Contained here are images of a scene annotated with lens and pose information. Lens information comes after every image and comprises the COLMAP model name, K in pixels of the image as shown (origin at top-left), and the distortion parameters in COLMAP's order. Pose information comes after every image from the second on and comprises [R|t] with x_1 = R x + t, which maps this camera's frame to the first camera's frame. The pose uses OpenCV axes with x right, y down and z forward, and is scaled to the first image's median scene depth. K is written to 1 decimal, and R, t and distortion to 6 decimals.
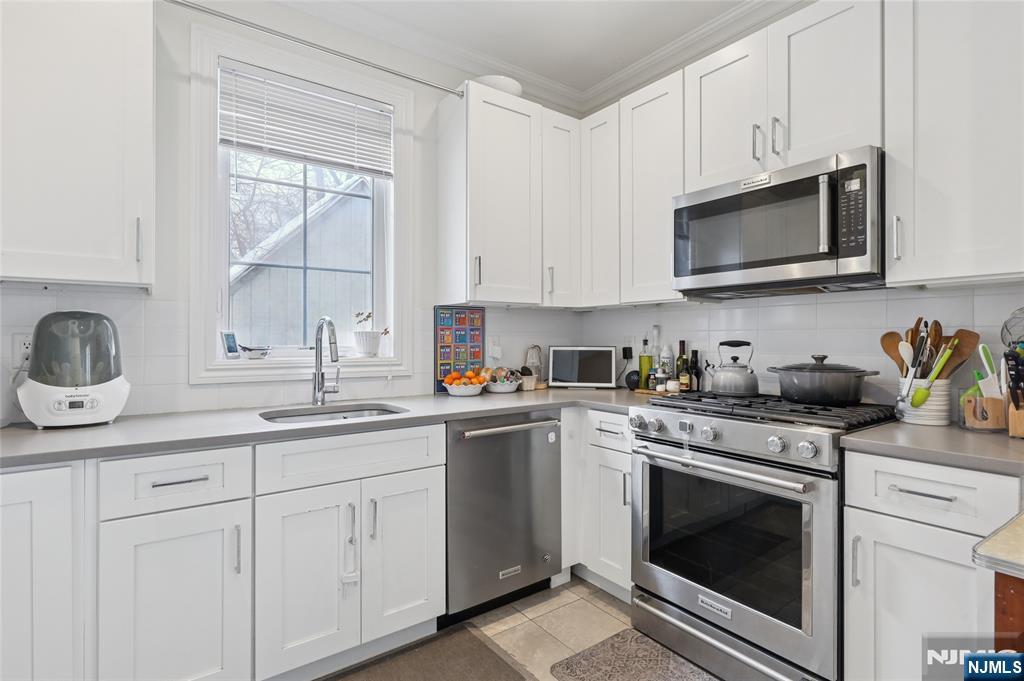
lens RADIAL K [[504.8, 0, 510.6], [0, 504.8, 336.2], [0, 0, 1]] dist [0.000607, 0.000028]
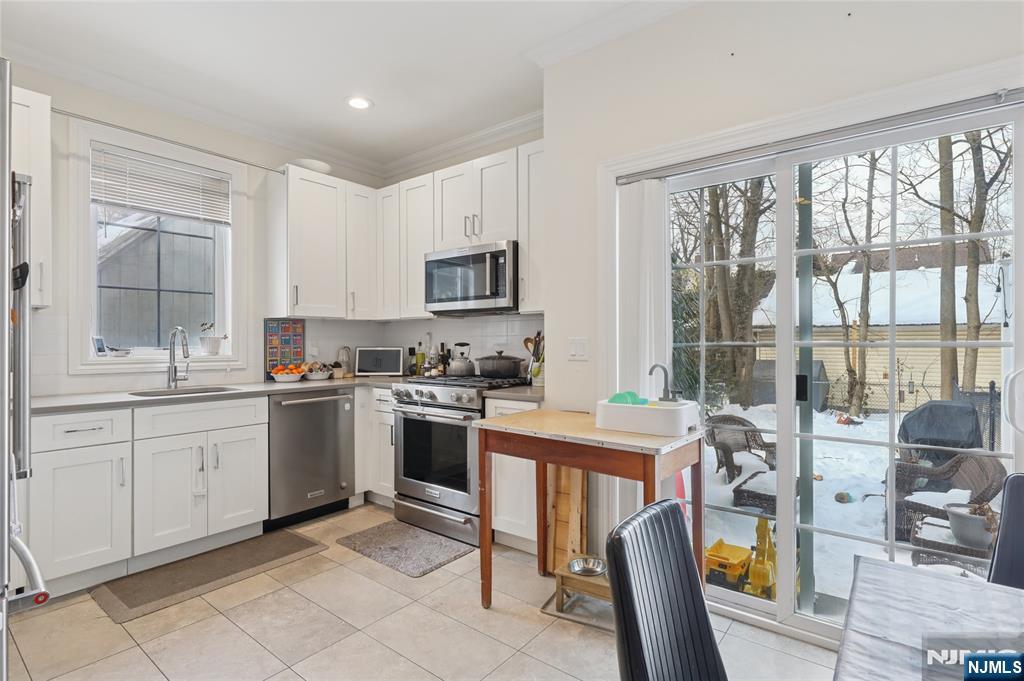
lens RADIAL K [[501.0, 0, 512.0], [0, 501.0, 340.5], [0, 0, 1]] dist [0.001381, -0.001090]
pose [[0.962901, -0.001858, 0.269850, 0.156956], [0.001228, 0.999996, 0.002505, -0.002047], [-0.269853, -0.002081, 0.962899, -0.605857]]
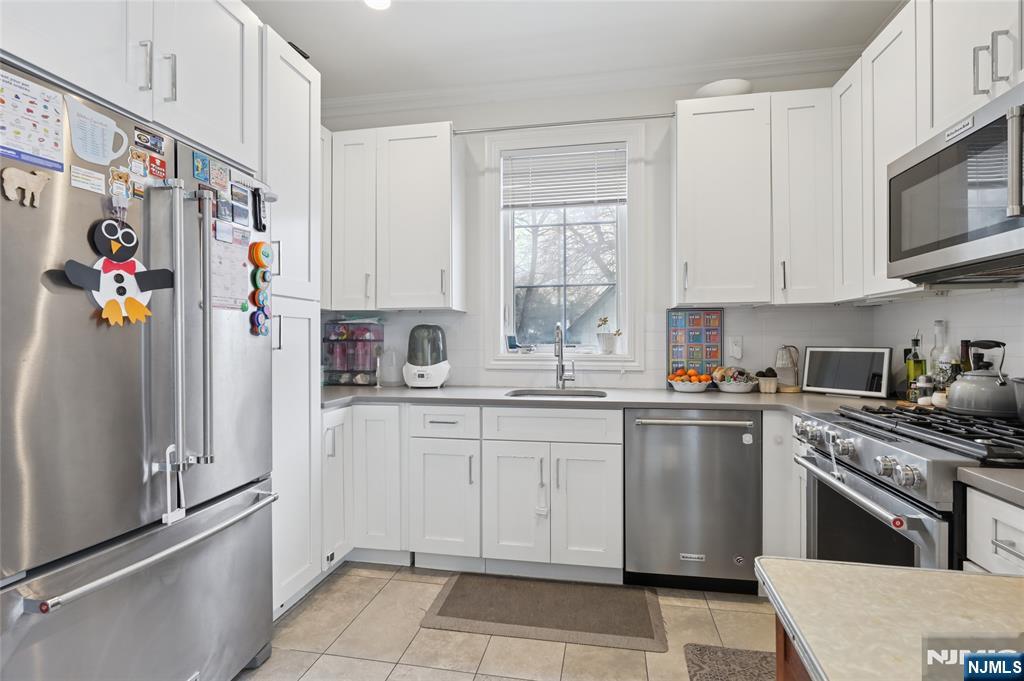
lens RADIAL K [[501.0, 0, 512.0], [0, 501.0, 340.5], [0, 0, 1]] dist [0.001381, -0.001090]
pose [[0.683384, -0.000708, -0.730059, 0.494855], [0.006536, 0.999965, 0.005148, 0.000698], [0.730030, -0.008290, 0.683365, 0.001400]]
